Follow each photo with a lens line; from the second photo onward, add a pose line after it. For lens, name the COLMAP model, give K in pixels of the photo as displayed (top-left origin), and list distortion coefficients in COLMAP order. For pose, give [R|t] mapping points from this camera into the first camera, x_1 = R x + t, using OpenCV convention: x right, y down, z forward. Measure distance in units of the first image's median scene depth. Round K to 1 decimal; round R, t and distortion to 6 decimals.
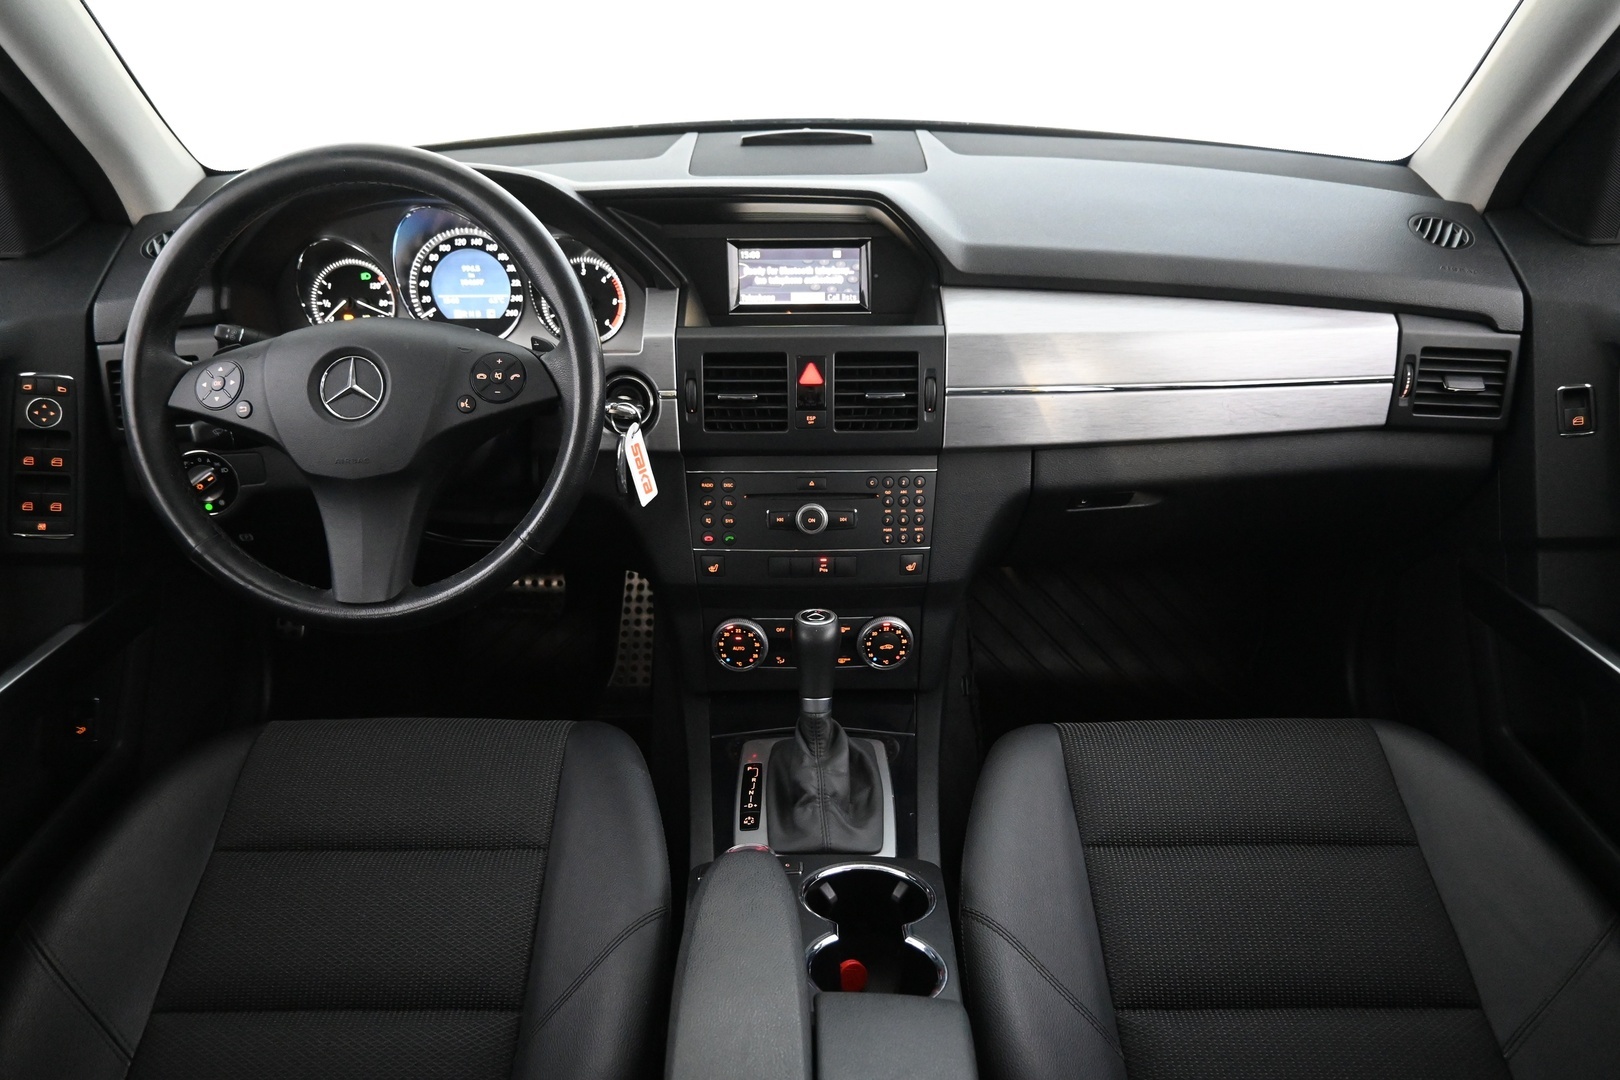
lens RADIAL K [[1052.4, 0, 813.6], [0, 1052.4, 538.3], [0, 0, 1]] dist [0.008108, 0.000783]
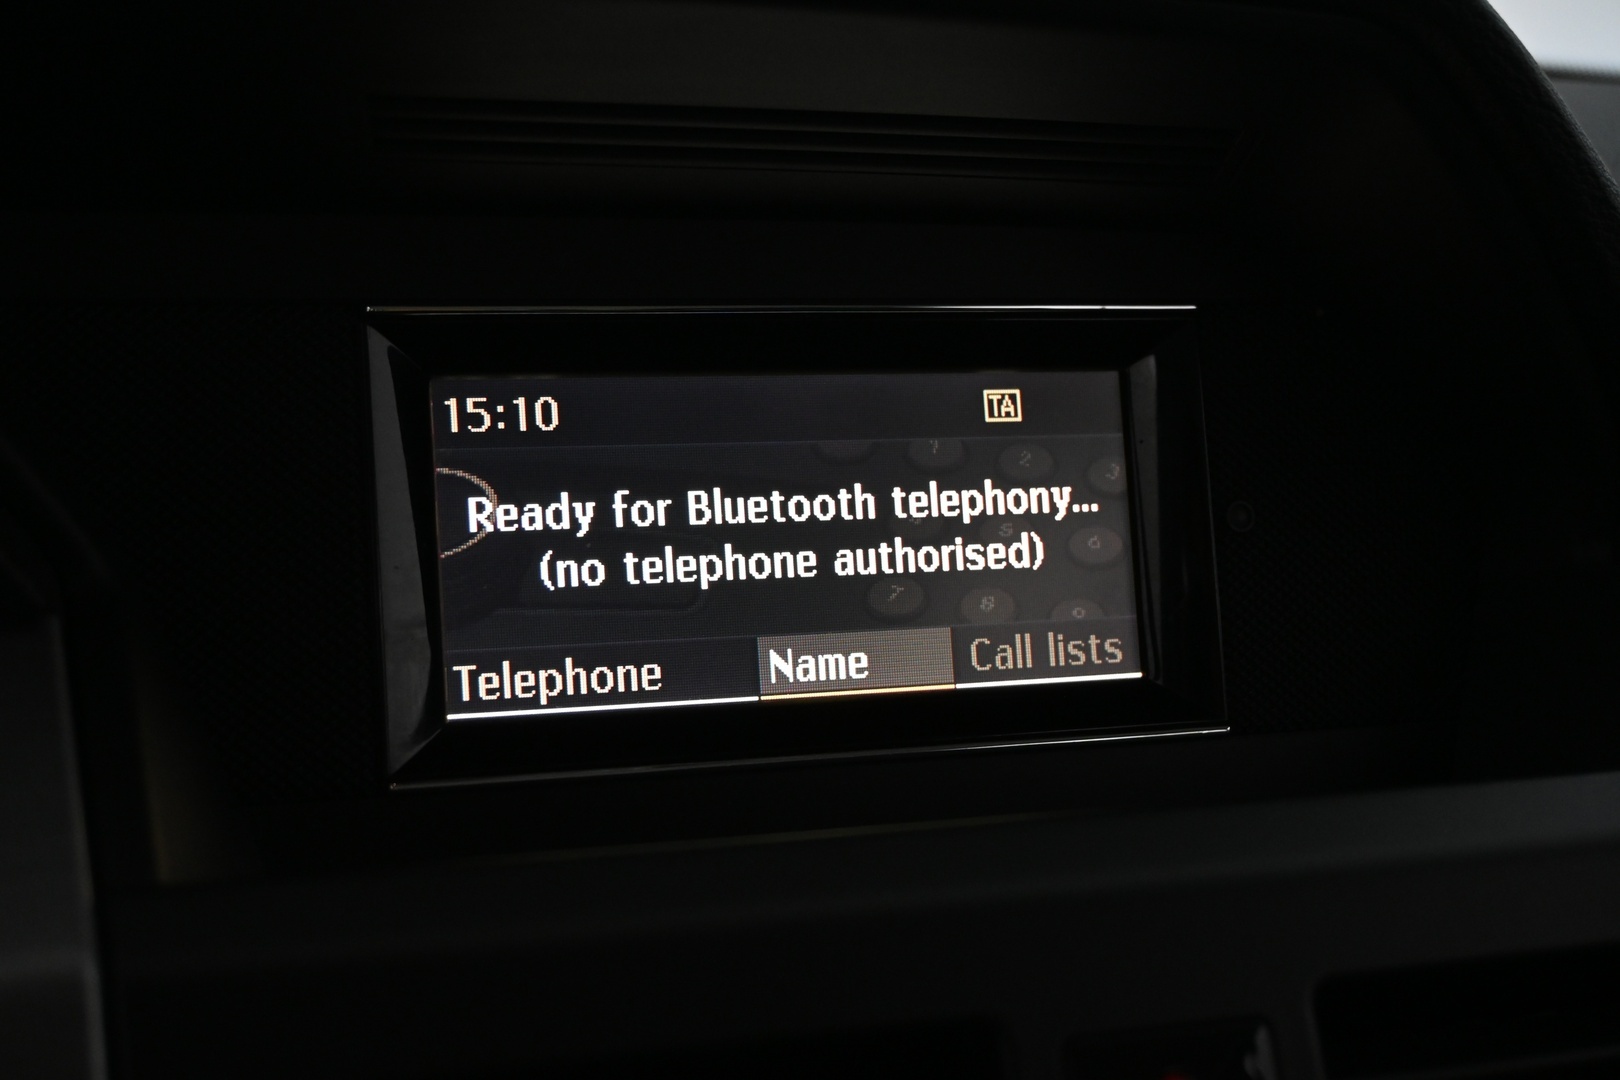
lens RADIAL K [[2290.2, 0, 811.2], [0, 2290.2, 539.2], [0, 0, 1]] dist [-0.033863, 0.000000]
pose [[0.938521, -0.029142, 0.343989, -0.134908], [0.146220, 0.936194, -0.319627, -0.136390], [-0.312726, 0.350274, 0.882899, 0.692123]]
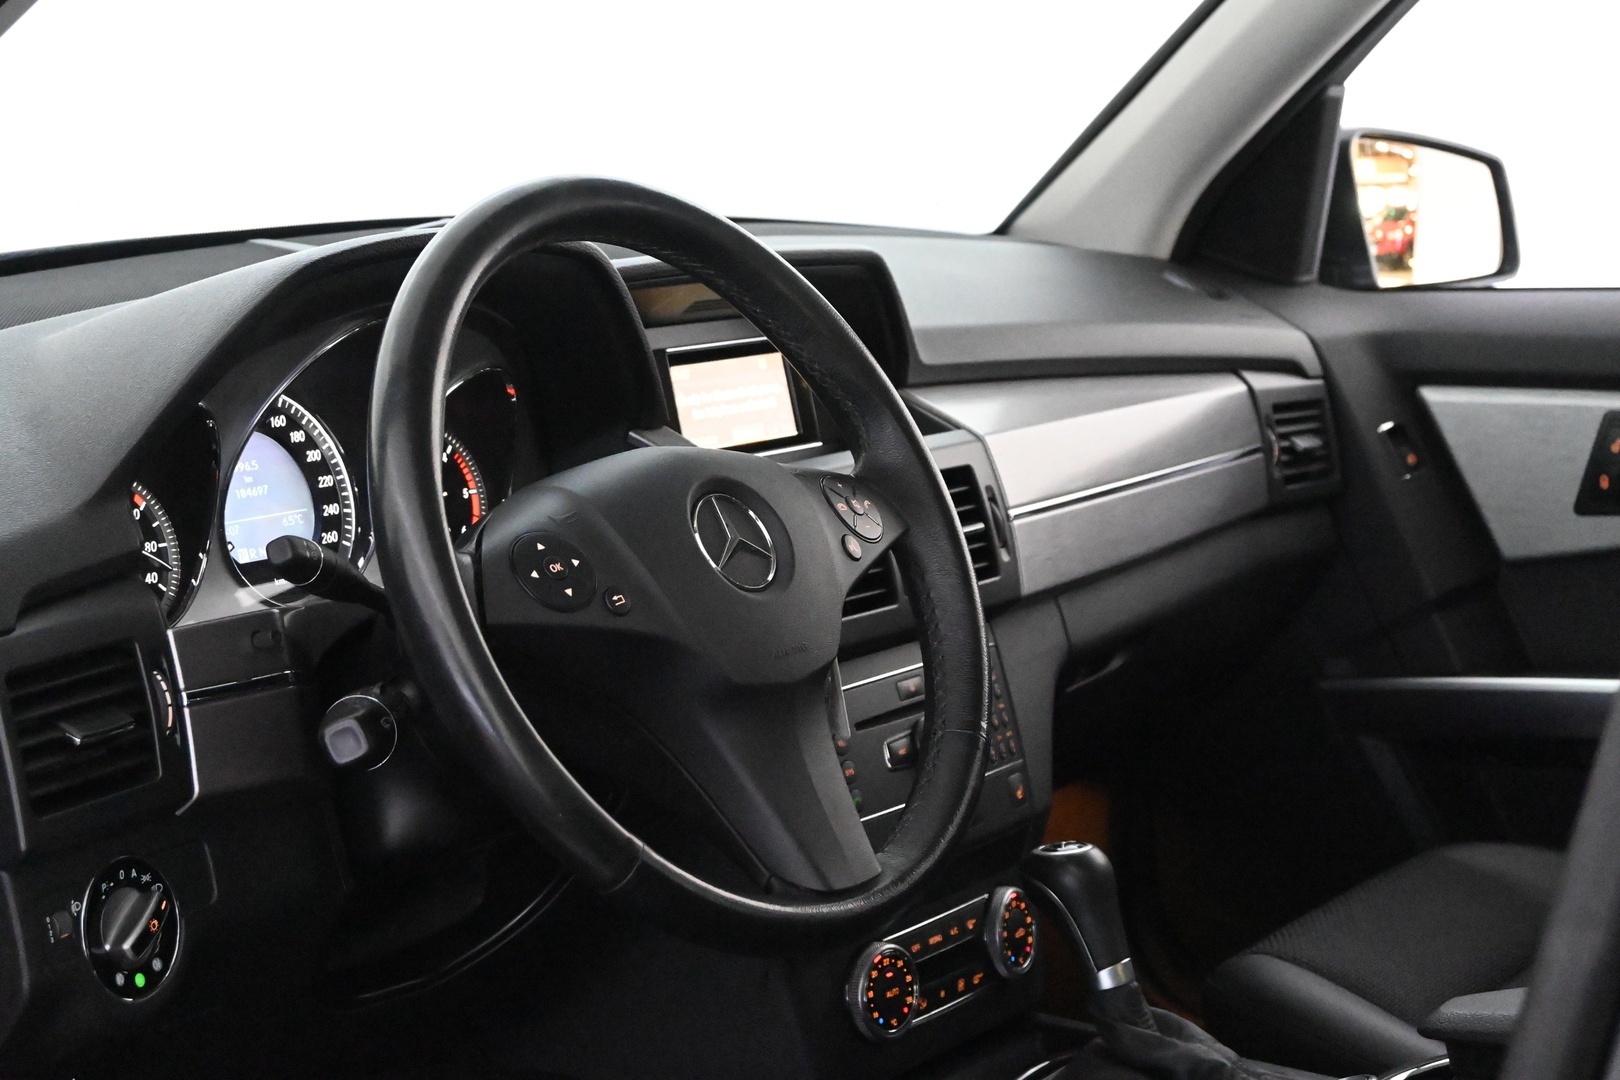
lens RADIAL K [[2988.1, 0, 809.9], [0, 2988.1, 536.1], [0, 0, 1]] dist [0.076161, 0.000000]
pose [[0.576089, -0.124953, 0.807780, -1.442533], [0.379757, 0.916029, -0.129136, 0.070916], [-0.723814, 0.381153, 0.575166, -0.023714]]
